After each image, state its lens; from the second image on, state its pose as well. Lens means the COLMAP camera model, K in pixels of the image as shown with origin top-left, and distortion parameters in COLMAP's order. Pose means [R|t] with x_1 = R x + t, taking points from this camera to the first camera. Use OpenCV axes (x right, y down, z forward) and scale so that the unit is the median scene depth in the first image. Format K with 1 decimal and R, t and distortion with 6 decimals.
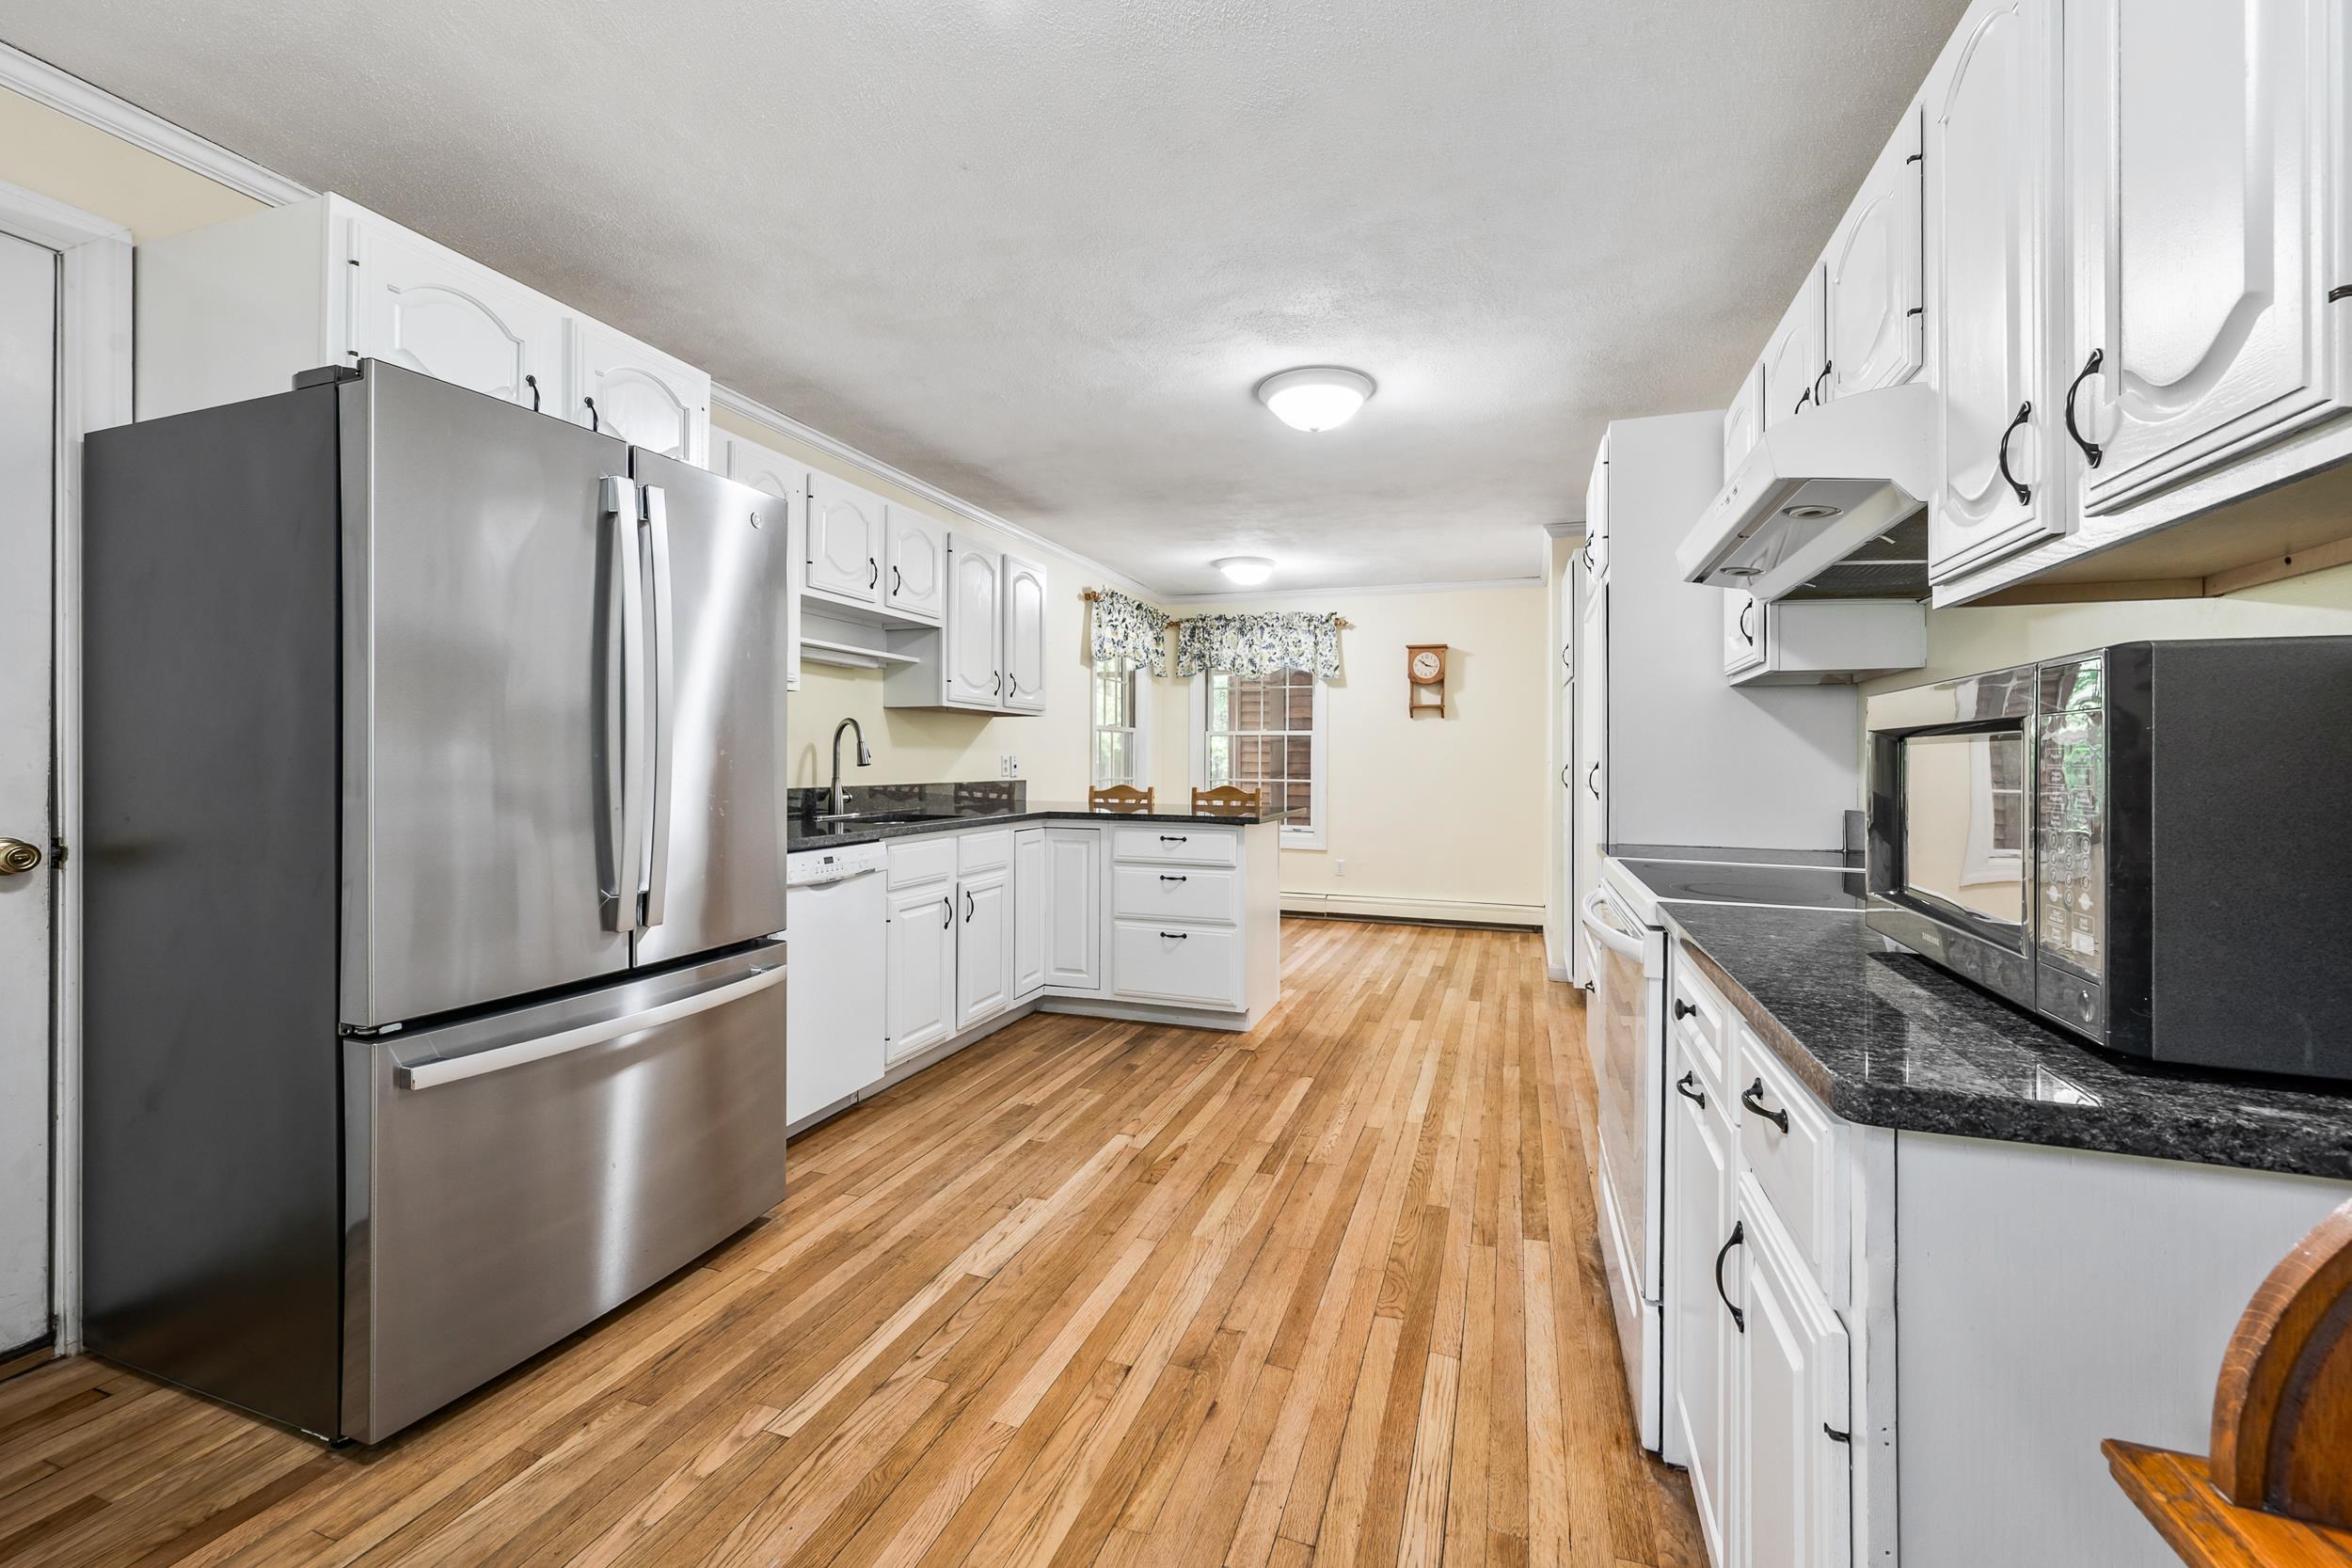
lens RADIAL K [[954.7, 0, 1185.9], [0, 954.7, 768.3], [0, 0, 1]] dist [0.002265, -0.001790]
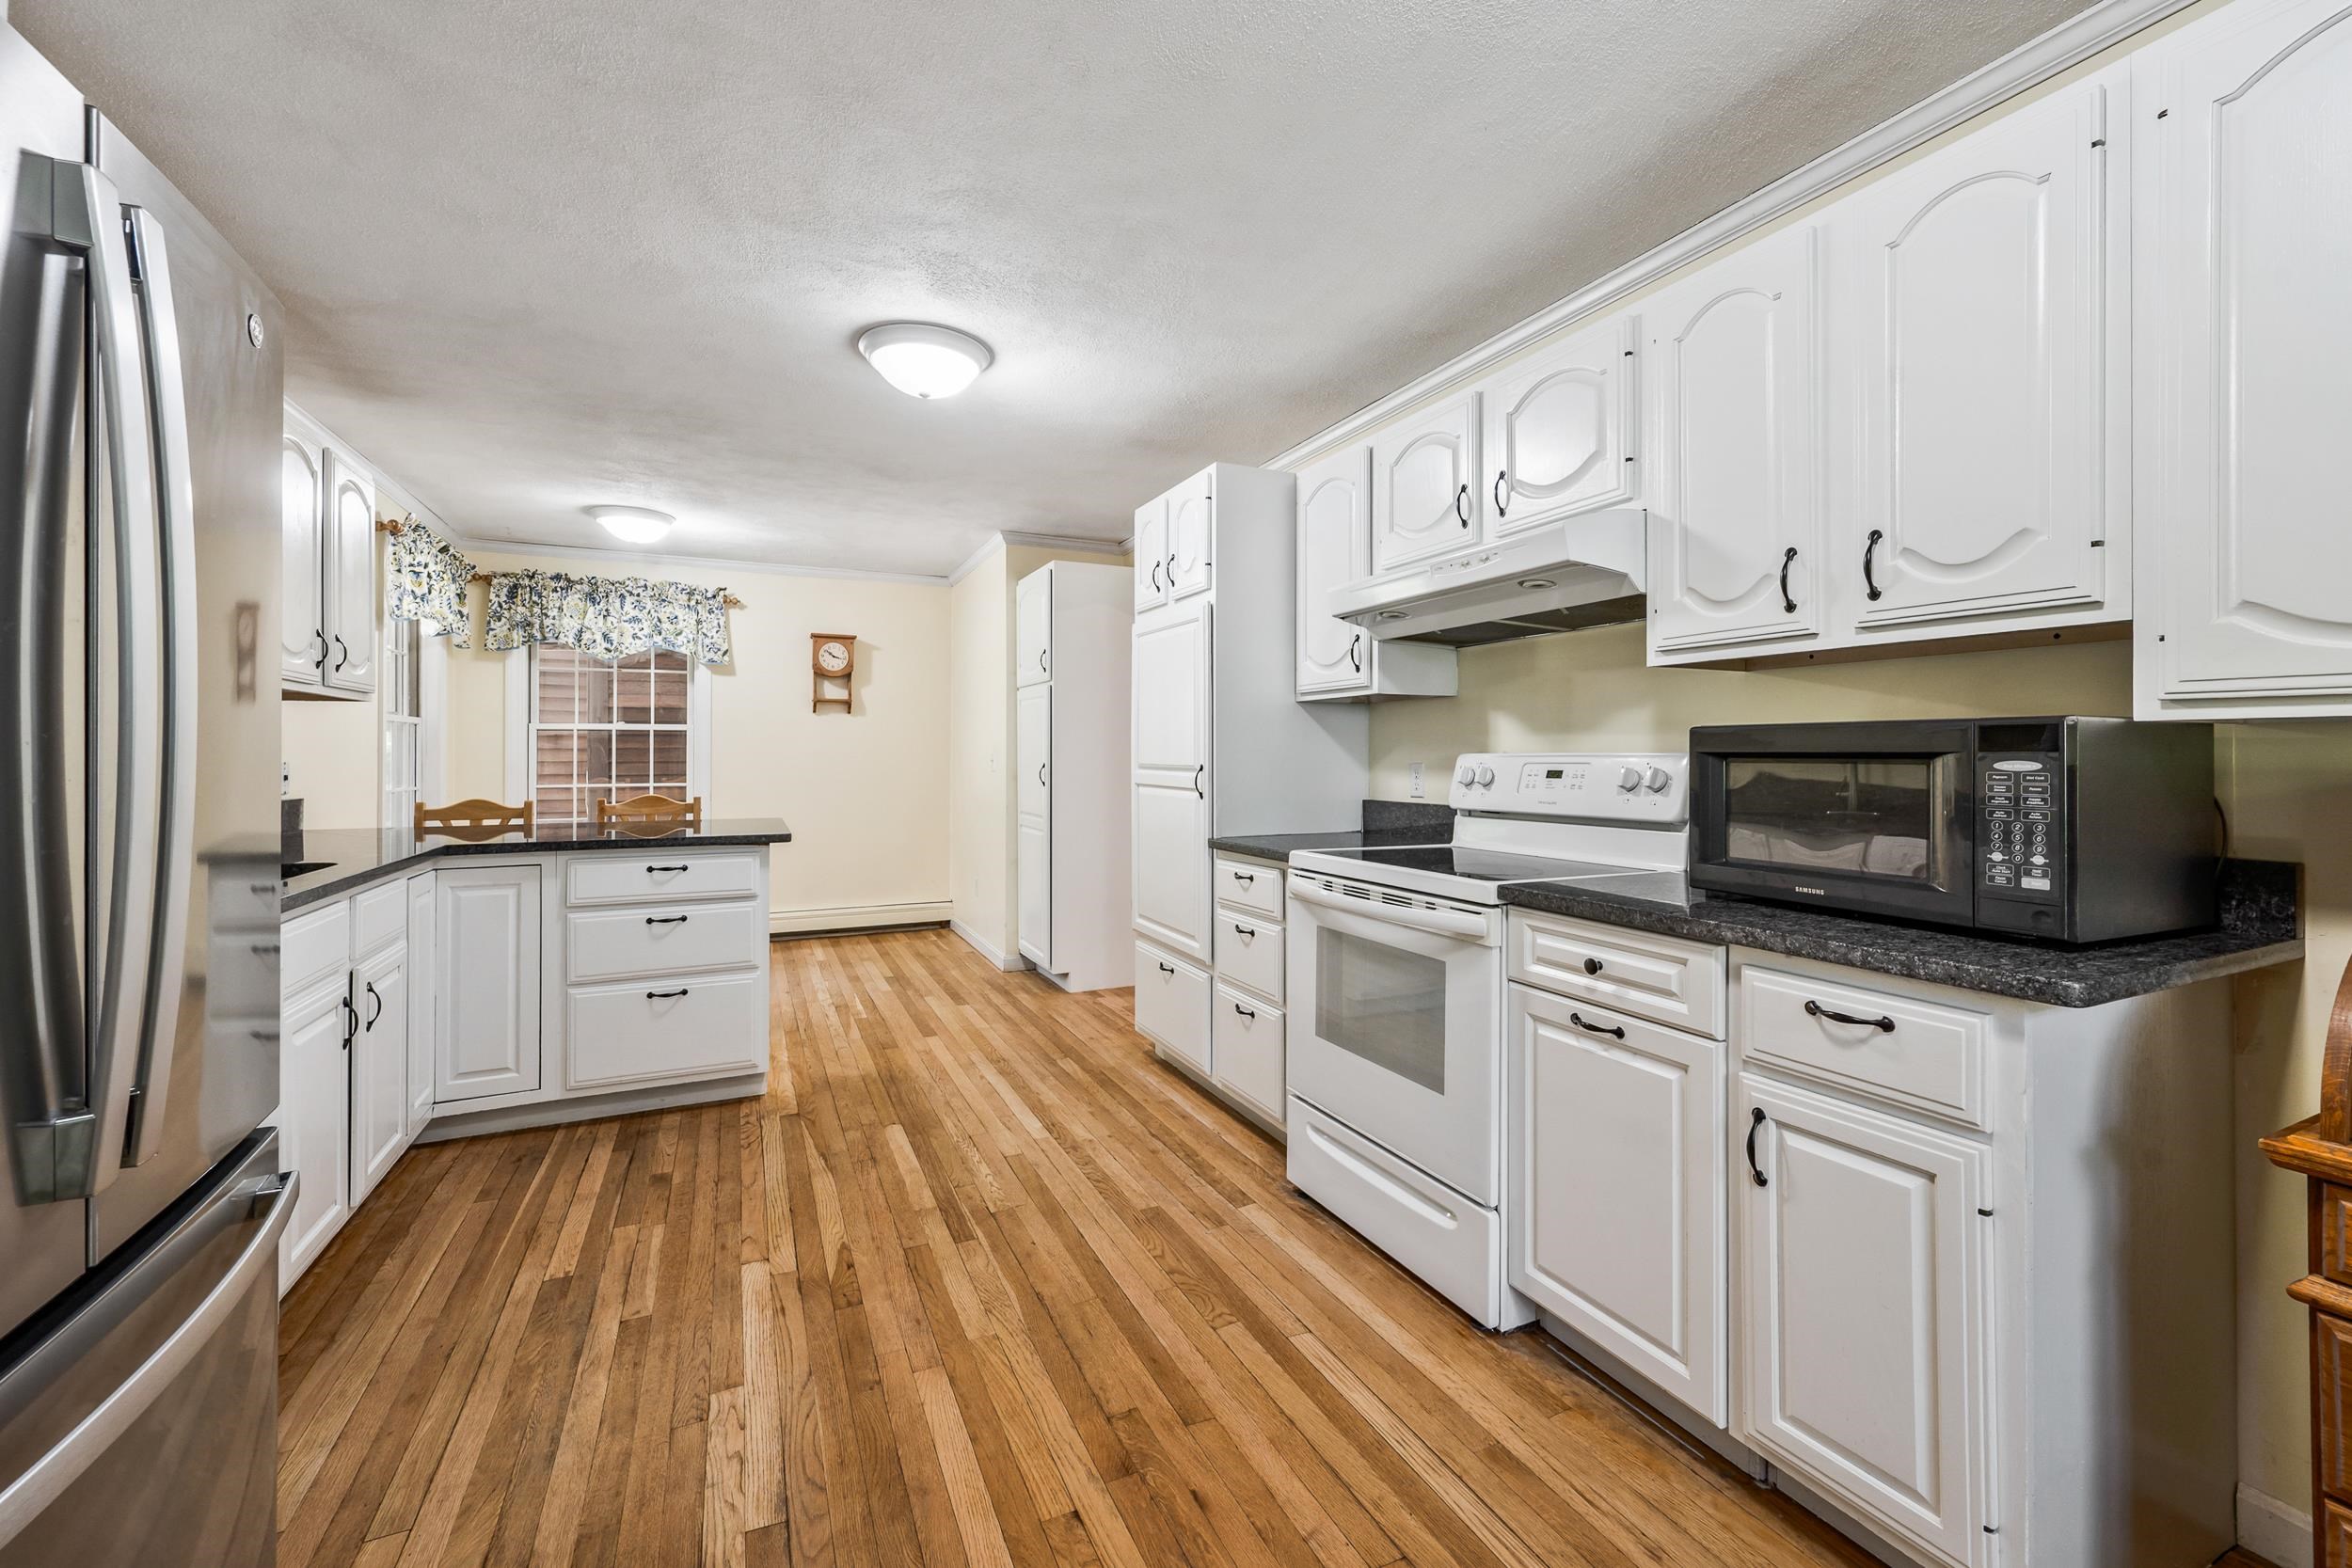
lens RADIAL K [[954.7, 0, 1191.9], [0, 954.7, 763.4], [0, 0, 1]] dist [0.002265, -0.001790]
pose [[0.708970, -0.013926, 0.705101, -0.321724], [0.011173, 0.999901, 0.008515, -0.016604], [-0.705150, 0.001841, 0.709055, 0.194065]]
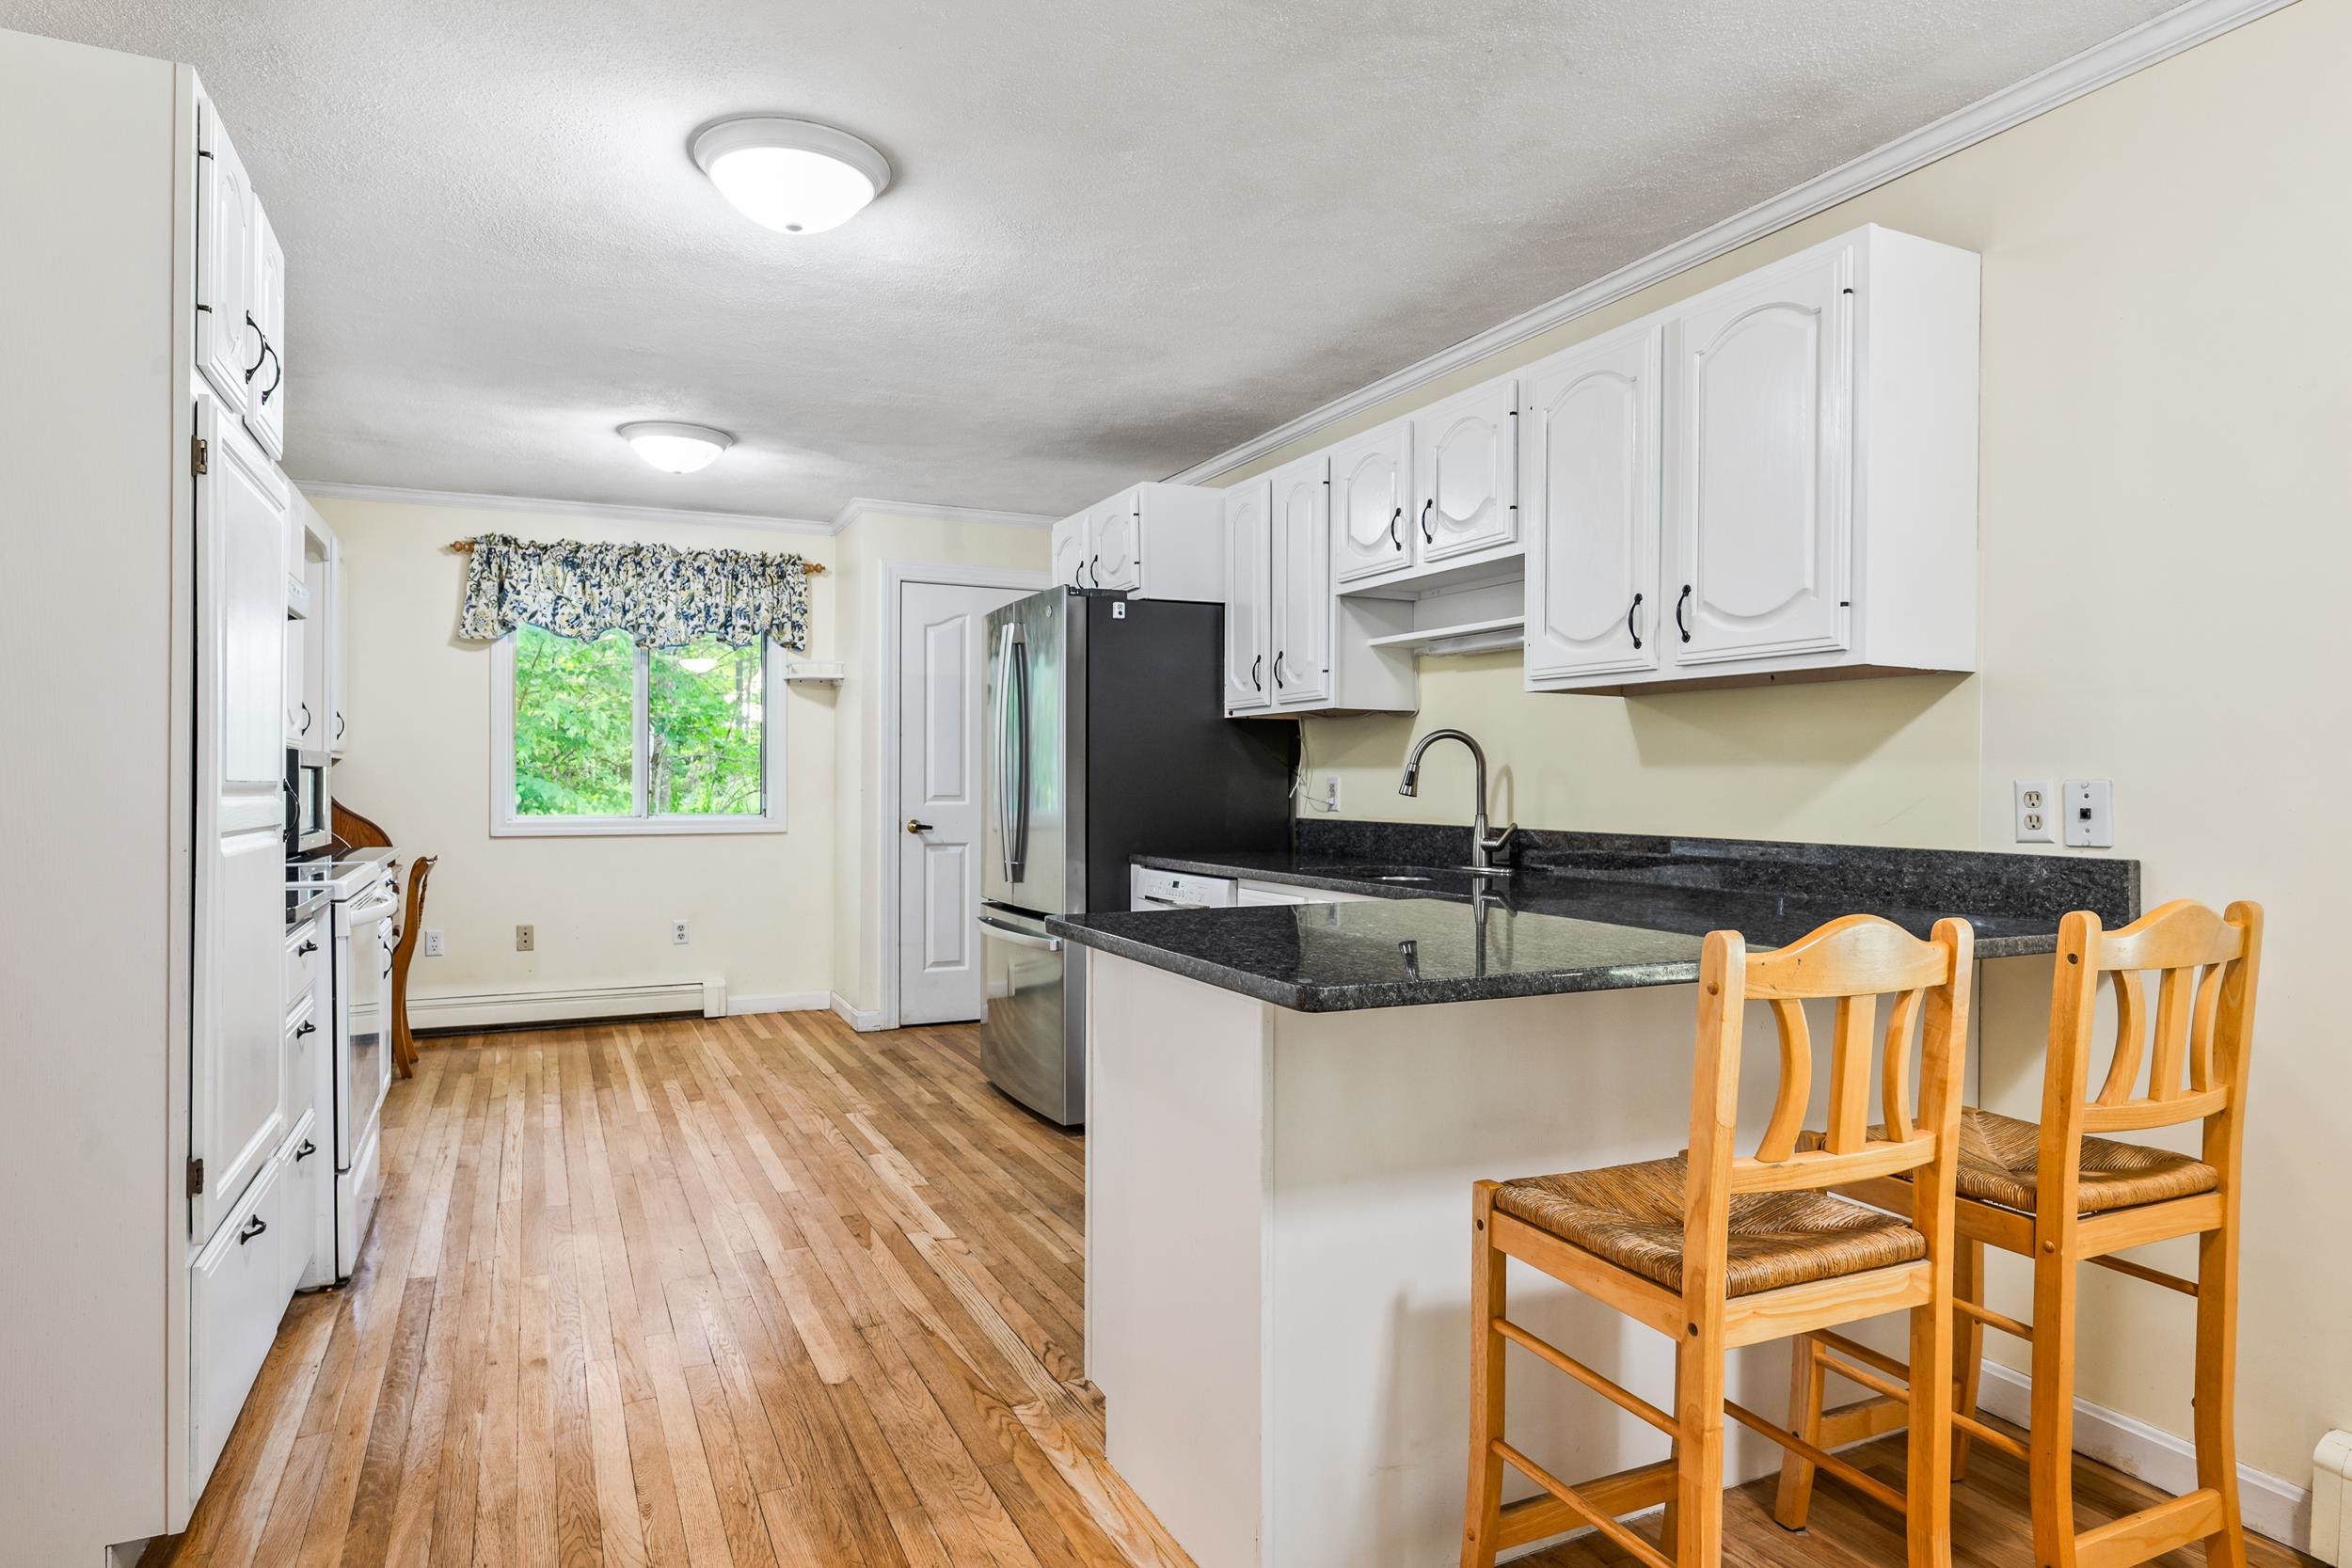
lens RADIAL K [[1342.5, 0, 1177.4], [0, 1342.5, 783.0], [0, 0, 1]] dist [-0.003346, -0.000964]
pose [[-0.710324, -0.009897, -0.703806, 0.567605], [-0.015870, 0.999872, 0.001957, -0.013030], [0.703696, 0.012560, -0.710390, 1.807883]]
